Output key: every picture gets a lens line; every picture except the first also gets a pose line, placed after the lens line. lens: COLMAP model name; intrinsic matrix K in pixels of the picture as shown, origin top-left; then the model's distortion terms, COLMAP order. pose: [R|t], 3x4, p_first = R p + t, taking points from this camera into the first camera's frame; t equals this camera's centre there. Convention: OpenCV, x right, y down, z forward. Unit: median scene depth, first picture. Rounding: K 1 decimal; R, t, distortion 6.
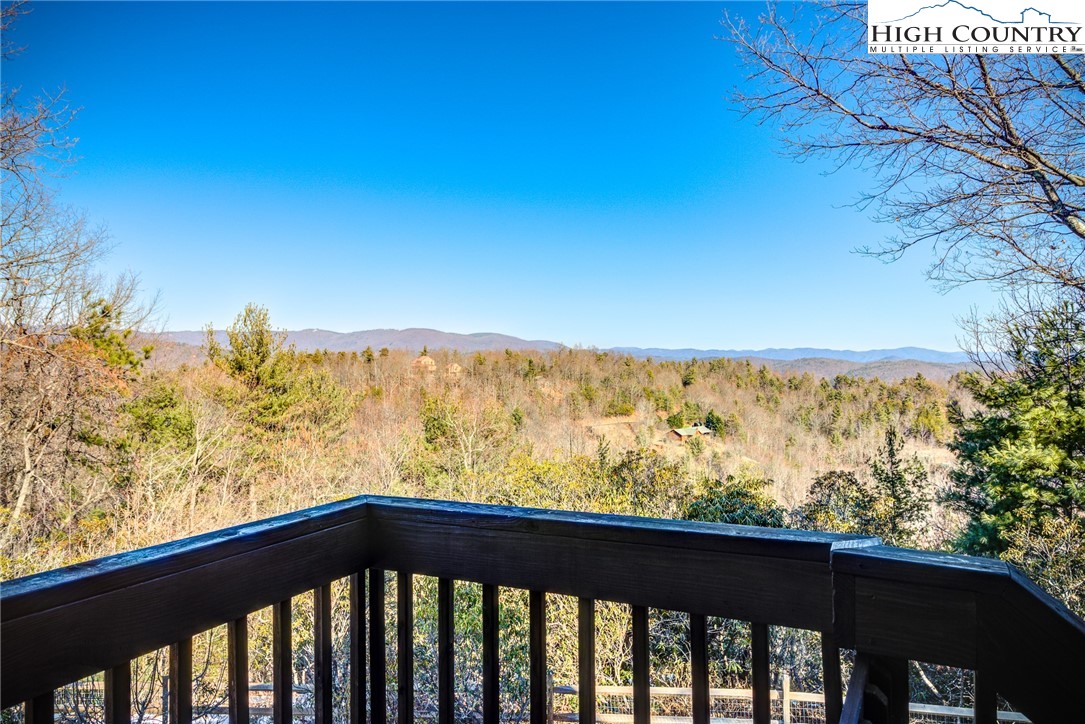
lens RADIAL K [[679.9, 0, 542.1], [0, 679.9, 355.8], [0, 0, 1]] dist [0.002825, 0.001121]
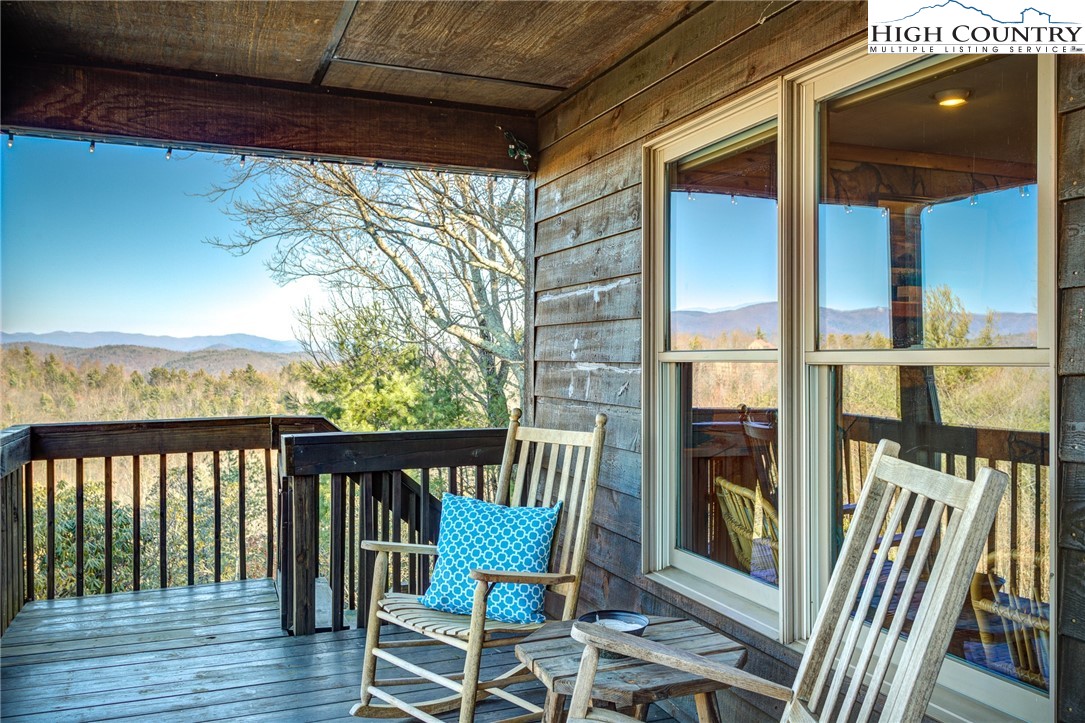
lens RADIAL K [[873.3, 0, 542.5], [0, 873.3, 361.5], [0, 0, 1]] dist [-0.011991, -0.005360]
pose [[0.674762, -0.001844, 0.738033, -0.078858], [-0.013901, 0.999788, 0.015207, -0.001153], [-0.737905, -0.020520, 0.674593, -0.121417]]
